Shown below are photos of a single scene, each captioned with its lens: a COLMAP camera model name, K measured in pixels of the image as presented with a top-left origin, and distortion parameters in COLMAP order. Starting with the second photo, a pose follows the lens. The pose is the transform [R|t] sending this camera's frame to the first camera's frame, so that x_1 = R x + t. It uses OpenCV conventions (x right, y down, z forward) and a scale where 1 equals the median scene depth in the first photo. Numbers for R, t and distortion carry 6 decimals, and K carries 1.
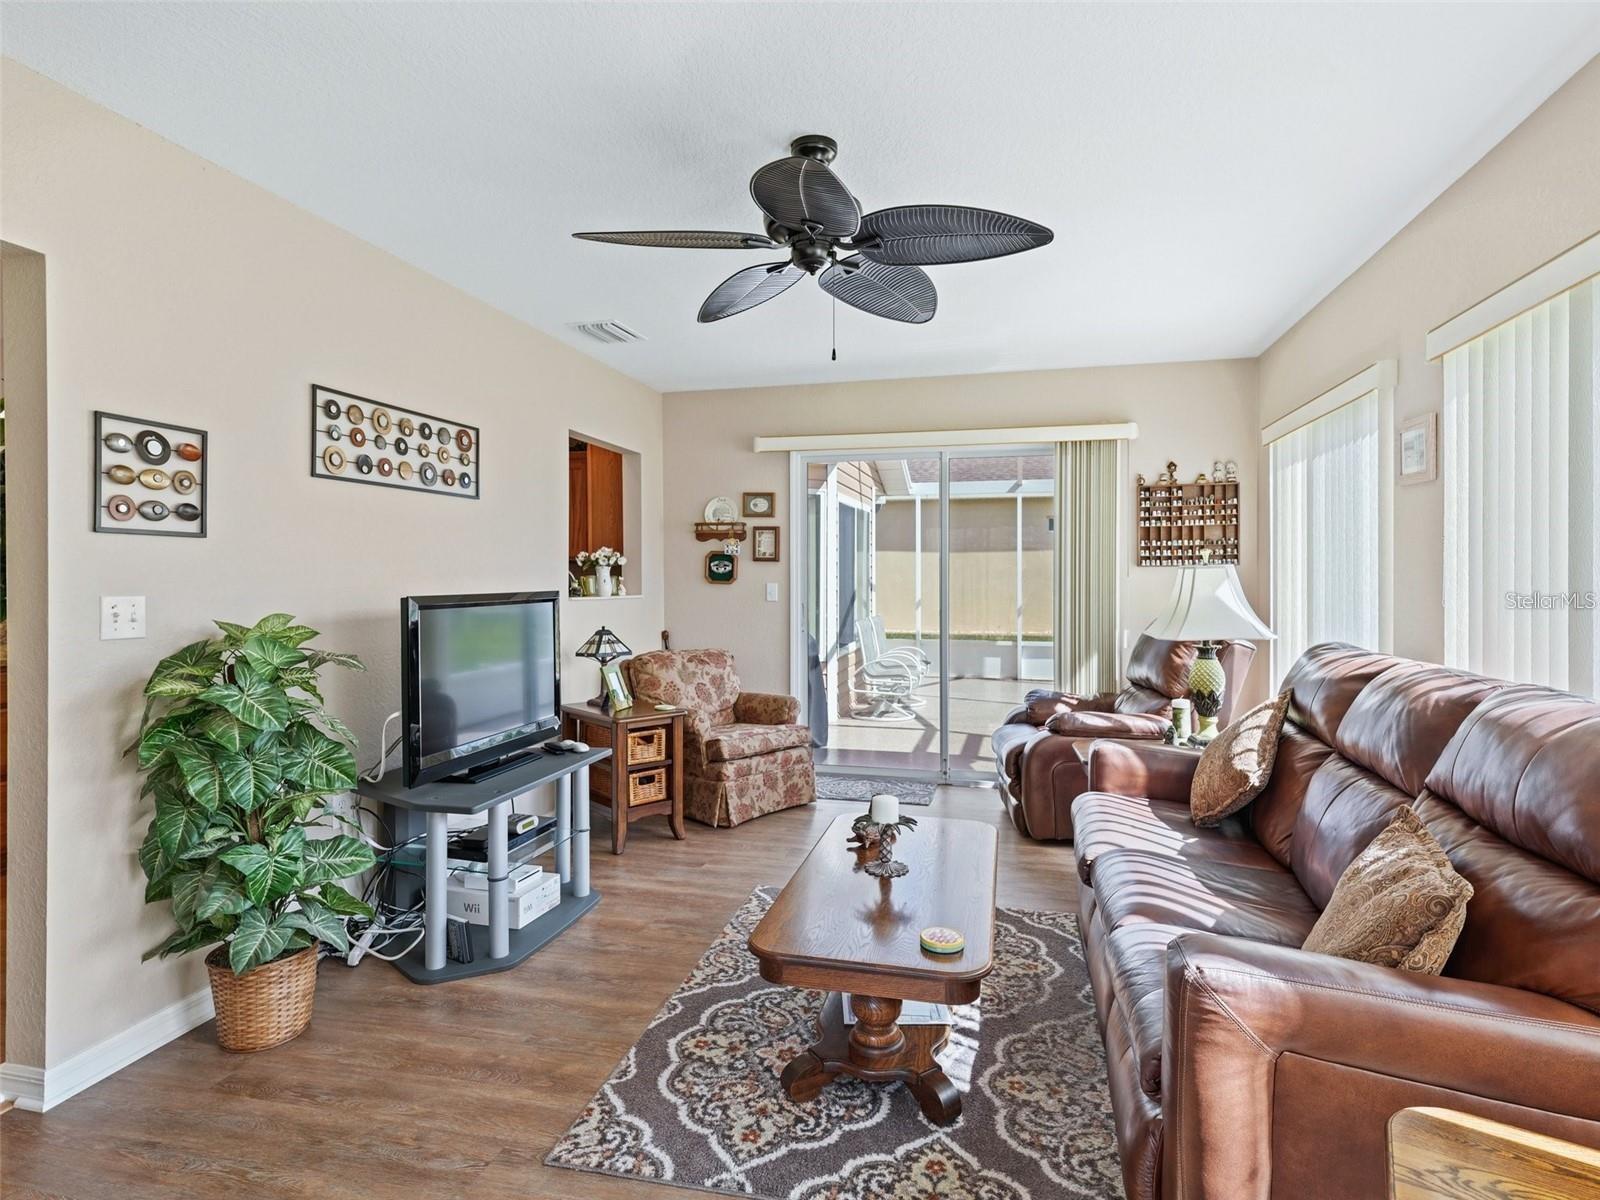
lens RADIAL K [[869.6, 0, 801.9], [0, 869.6, 580.6], [0, 0, 1]] dist [0.028833, 0.000138]
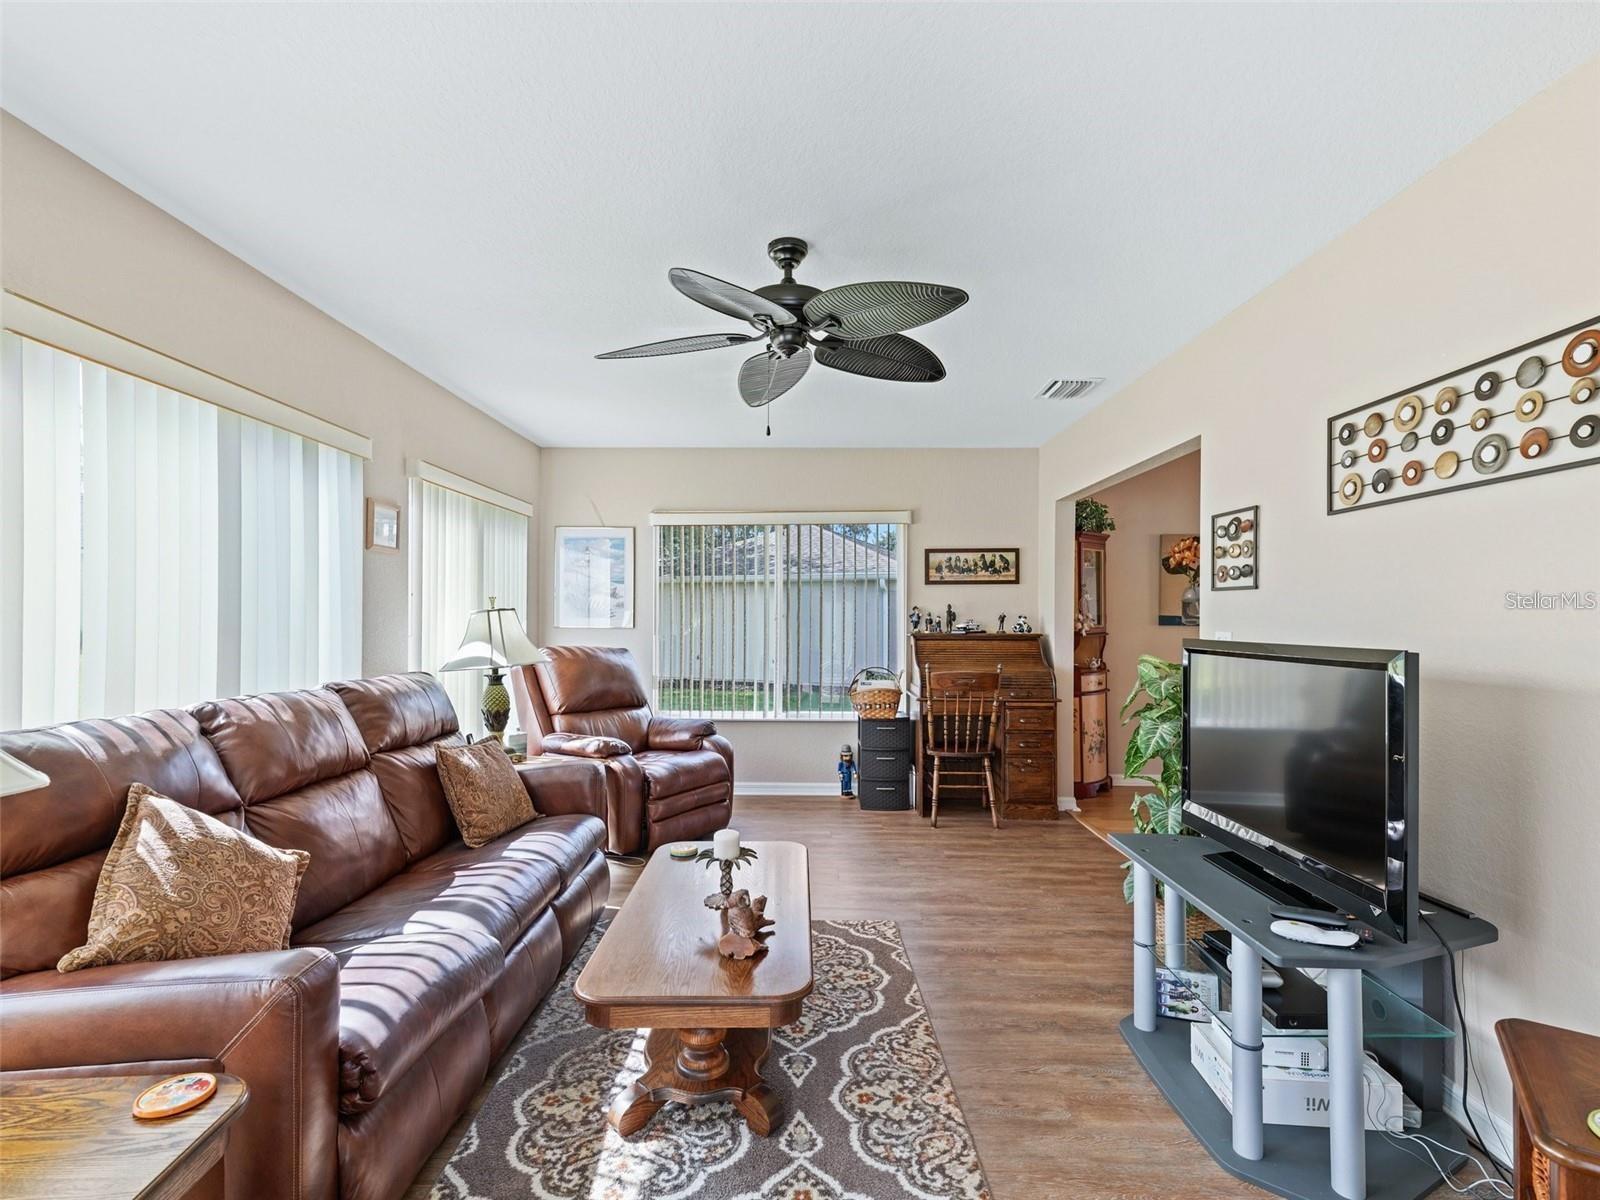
lens RADIAL K [[761.7, 0, 799.1], [0, 761.7, 610.9], [0, 0, 1]] dist [0.001289, 0.000082]
pose [[-0.971680, -0.002711, -0.236287, 0.199444], [-0.002922, 0.999996, 0.000542, -0.013158], [0.236284, 0.001217, -0.971683, 1.667812]]
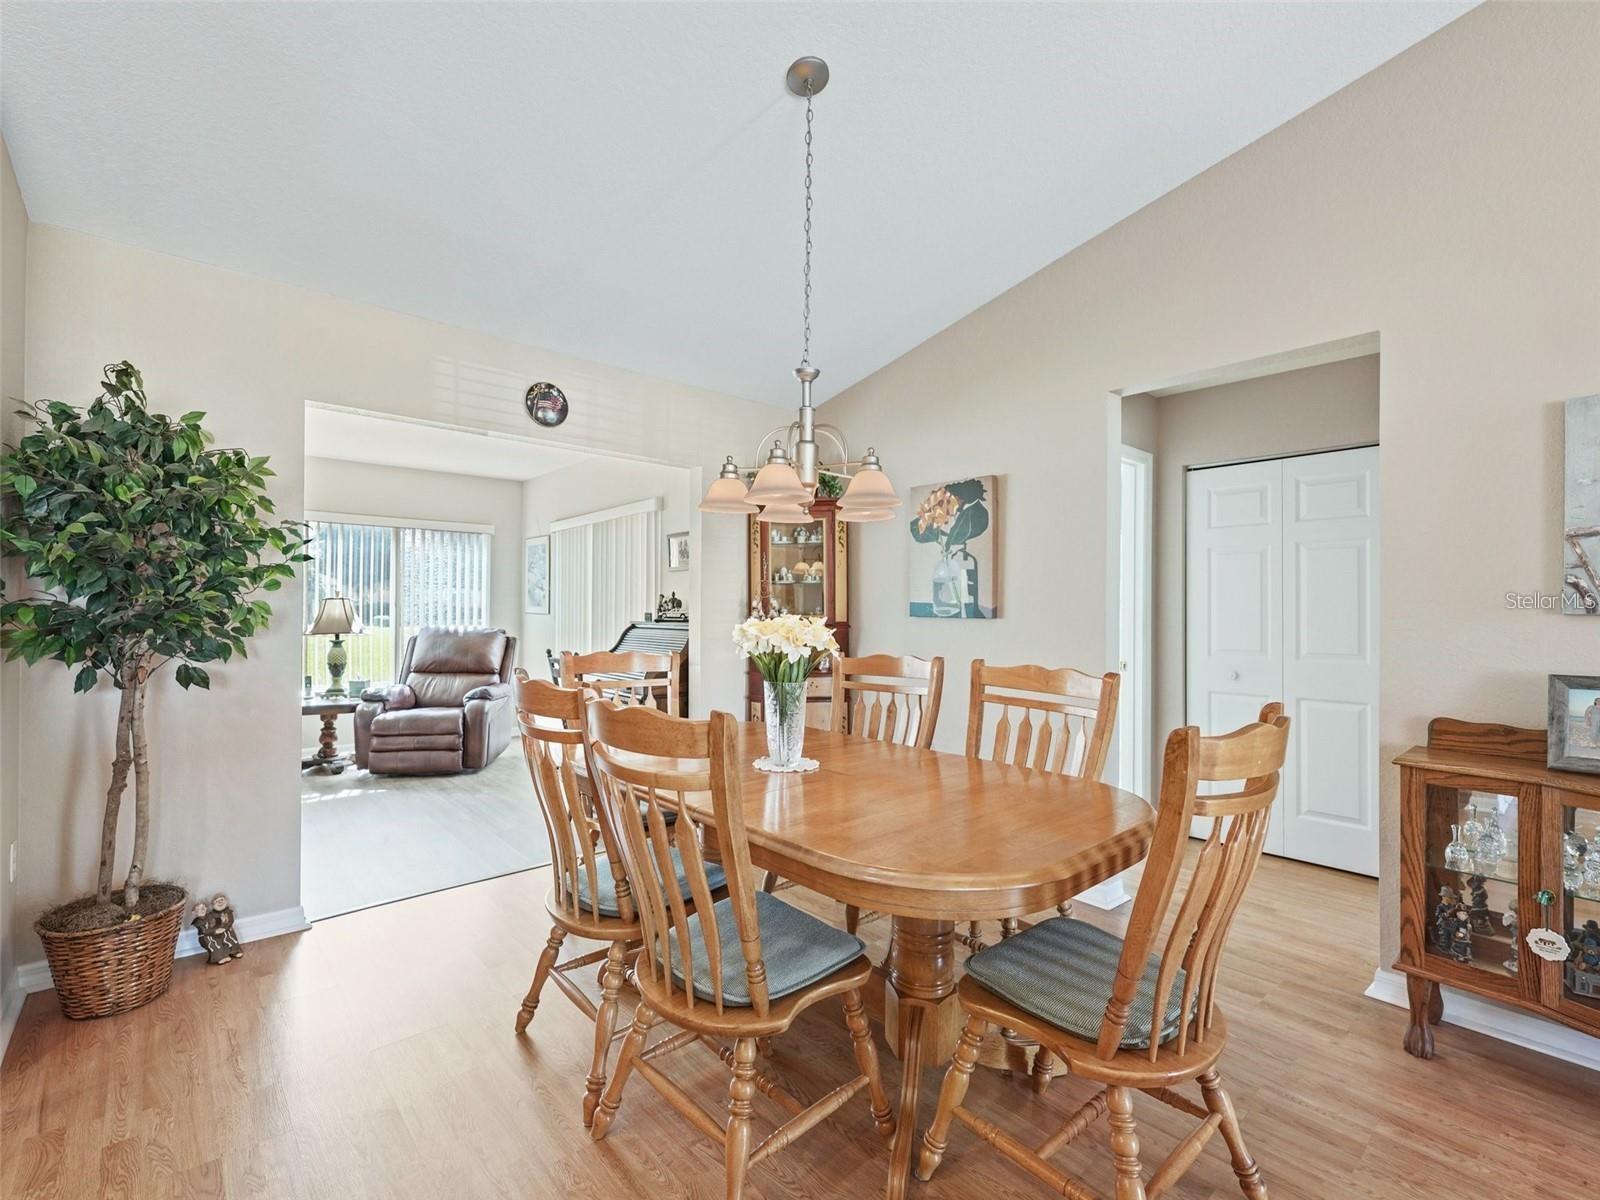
lens RADIAL K [[712.0, 0, 794.6], [0, 712.0, 598.2], [0, 0, 1]] dist [0.002882, 0.000189]
pose [[-0.821510, 0.005227, 0.570170, -1.748520], [-0.001138, 0.999941, -0.010806, 0.003326], [-0.570193, -0.009526, -0.821456, 1.158175]]
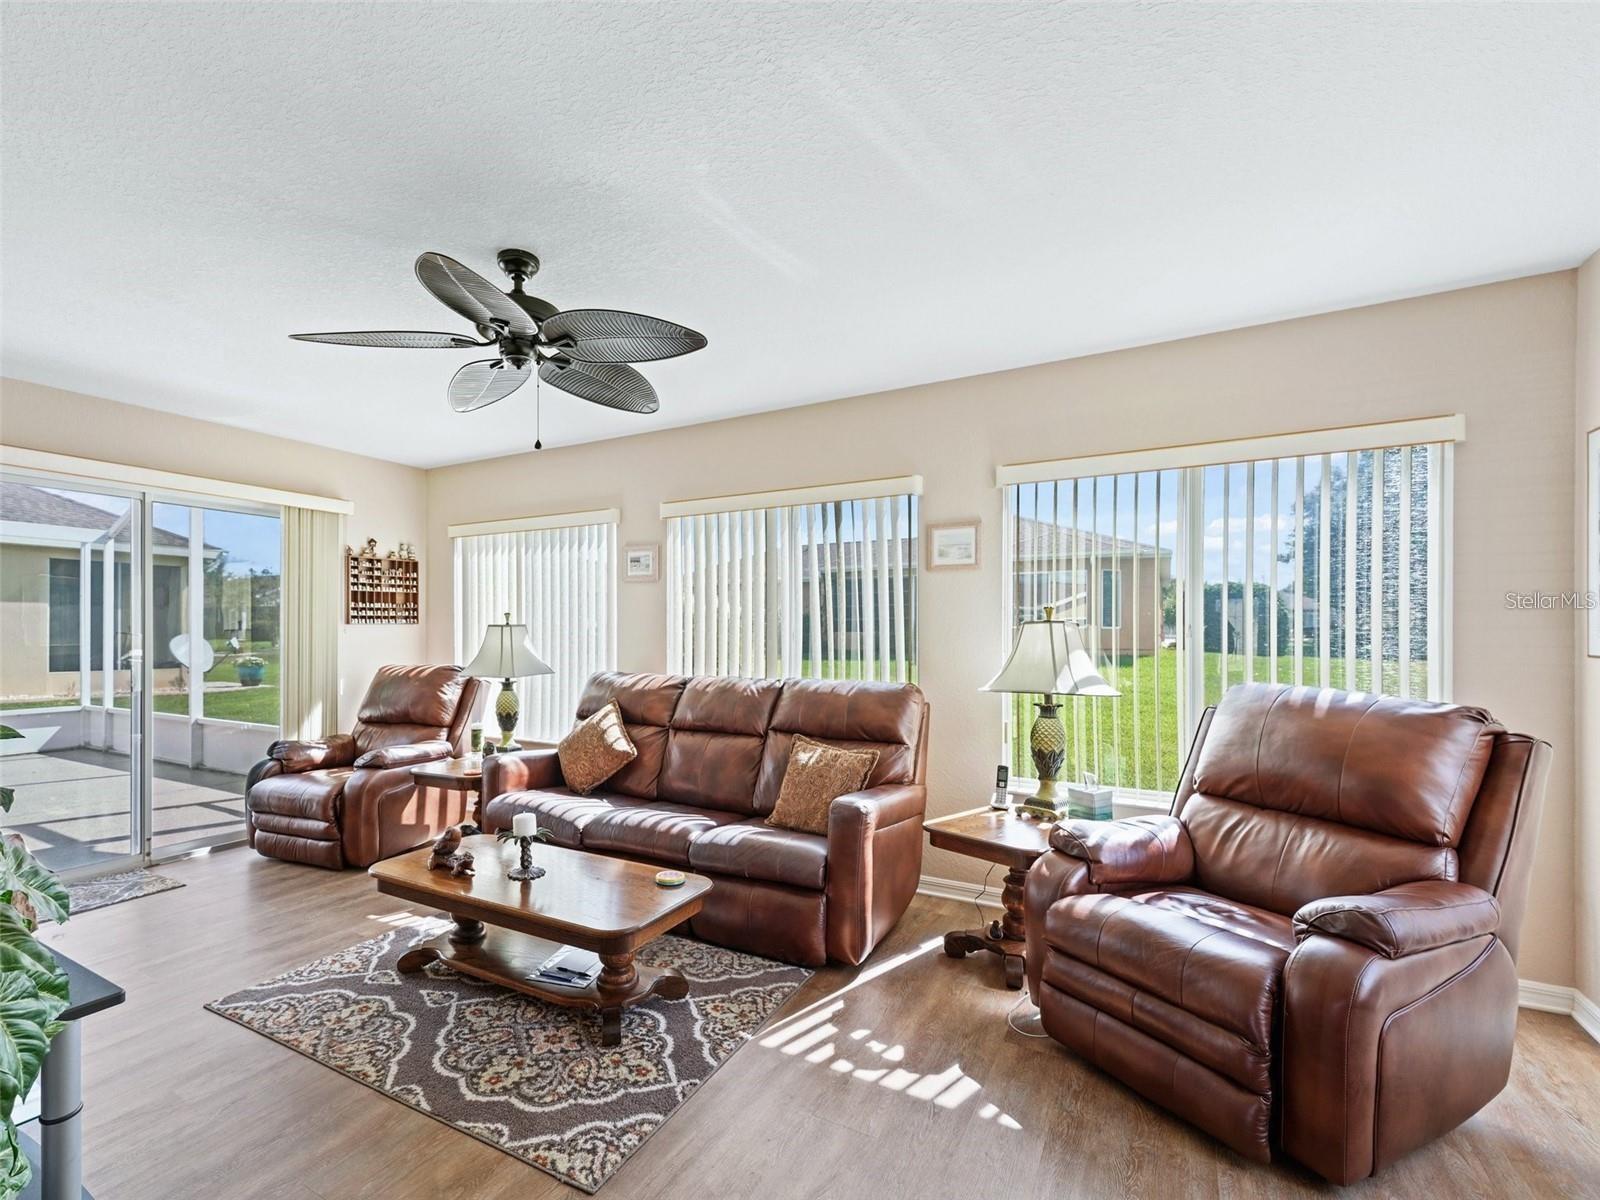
lens RADIAL K [[734.2, 0, 732.8], [0, 734.2, 629.7], [0, 0, 1]] dist [0.012154, 0.000301]
pose [[0.287131, 0.006366, 0.957870, -0.702610], [0.003794, 0.999963, -0.007783, 0.001820], [-0.957884, 0.005869, 0.287096, 0.380769]]
